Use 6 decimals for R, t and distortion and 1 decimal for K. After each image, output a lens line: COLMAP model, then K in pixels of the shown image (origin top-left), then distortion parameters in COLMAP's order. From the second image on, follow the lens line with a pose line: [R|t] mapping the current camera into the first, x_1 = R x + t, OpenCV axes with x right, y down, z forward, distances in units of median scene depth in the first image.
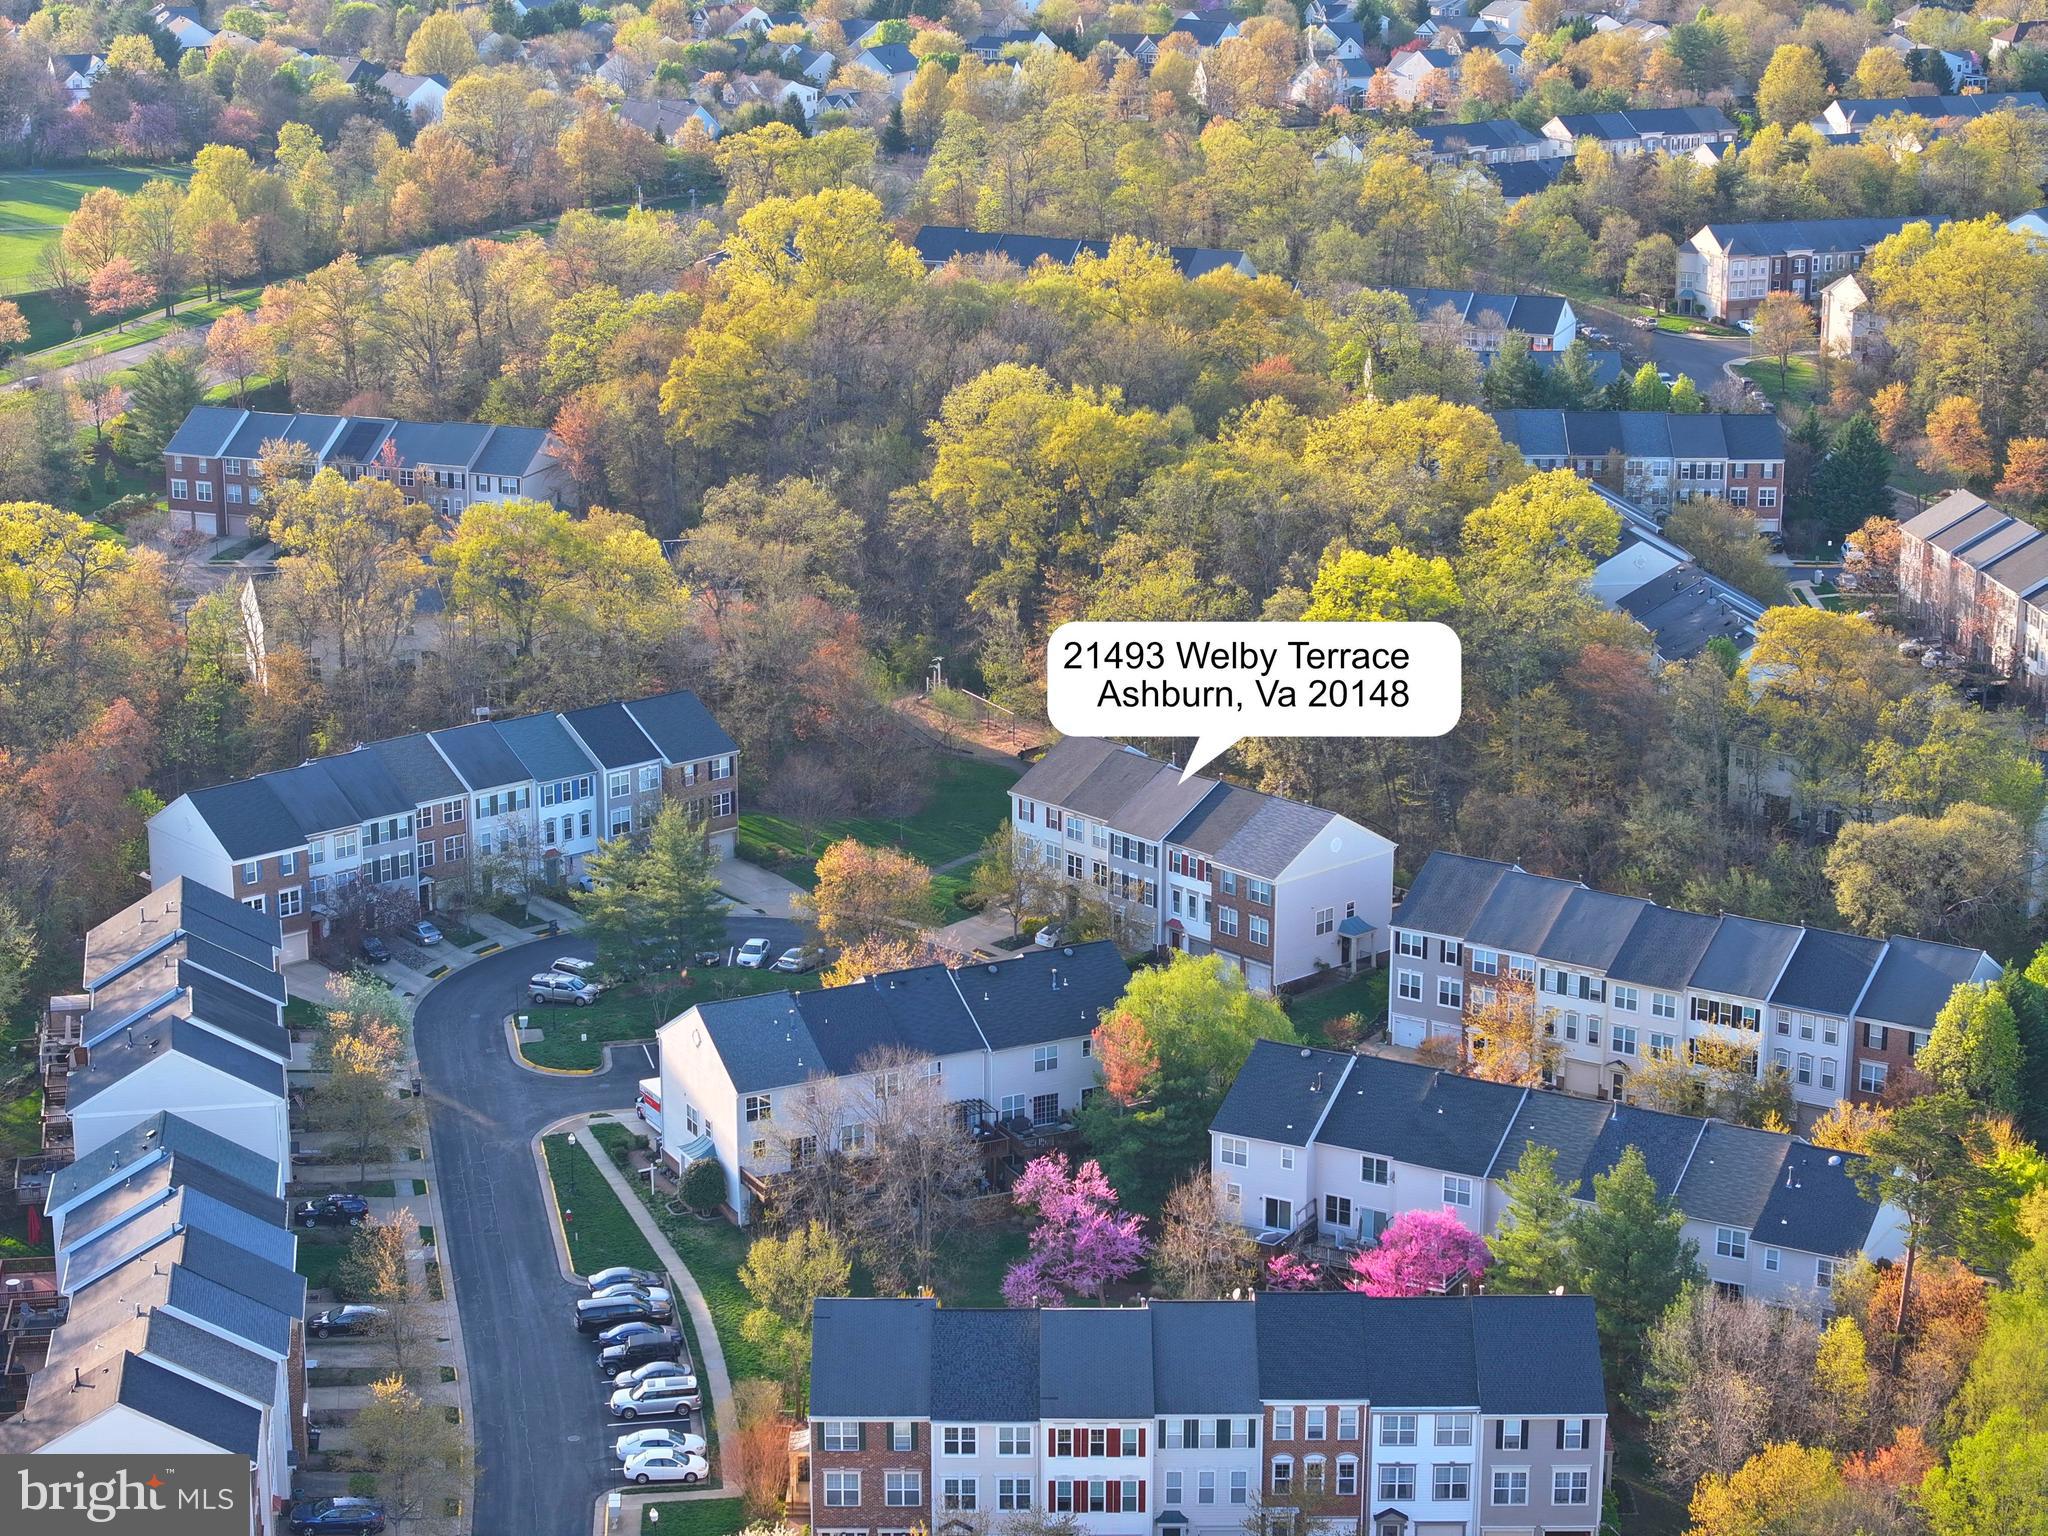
lens RADIAL K [[4138.1, 0, 1023.9], [0, 4138.1, 770.3], [0, 0, 1]] dist [-0.109053, 0.000000]
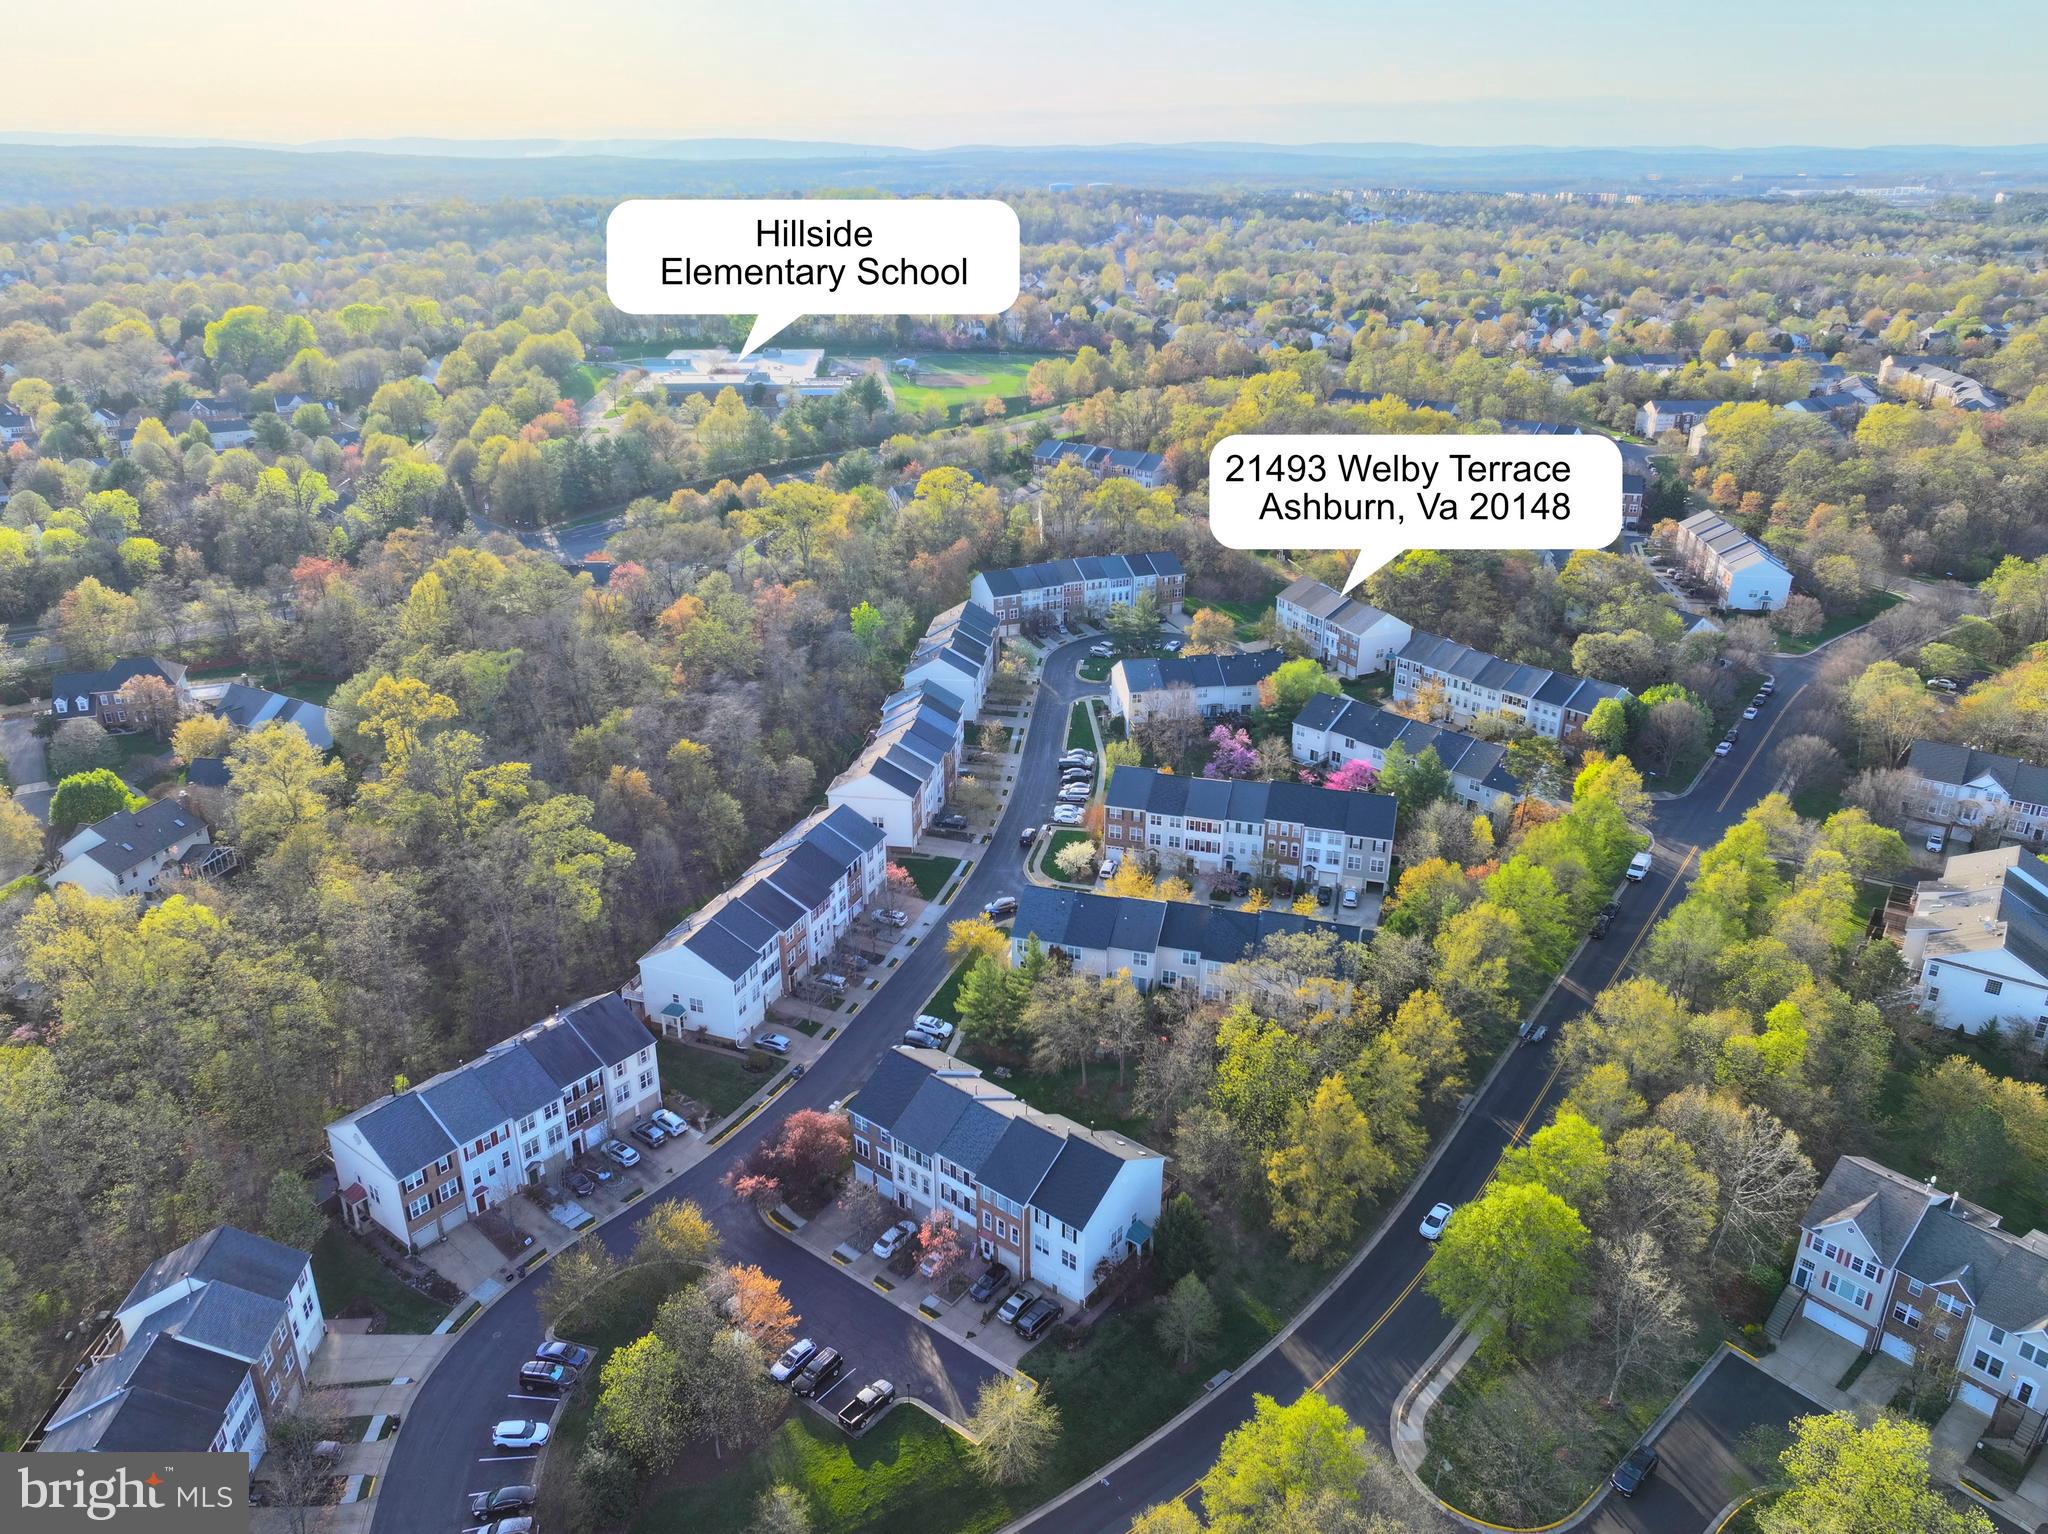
lens RADIAL K [[1447.2, 0, 1023.9], [0, 1447.2, 766.9], [0, 0, 1]] dist [0.004558, -0.002321]
pose [[0.958079, 0.112967, -0.263294, 0.117654], [-0.078950, 0.987502, 0.136406, -0.000857], [0.275413, -0.109901, 0.955023, 0.027753]]
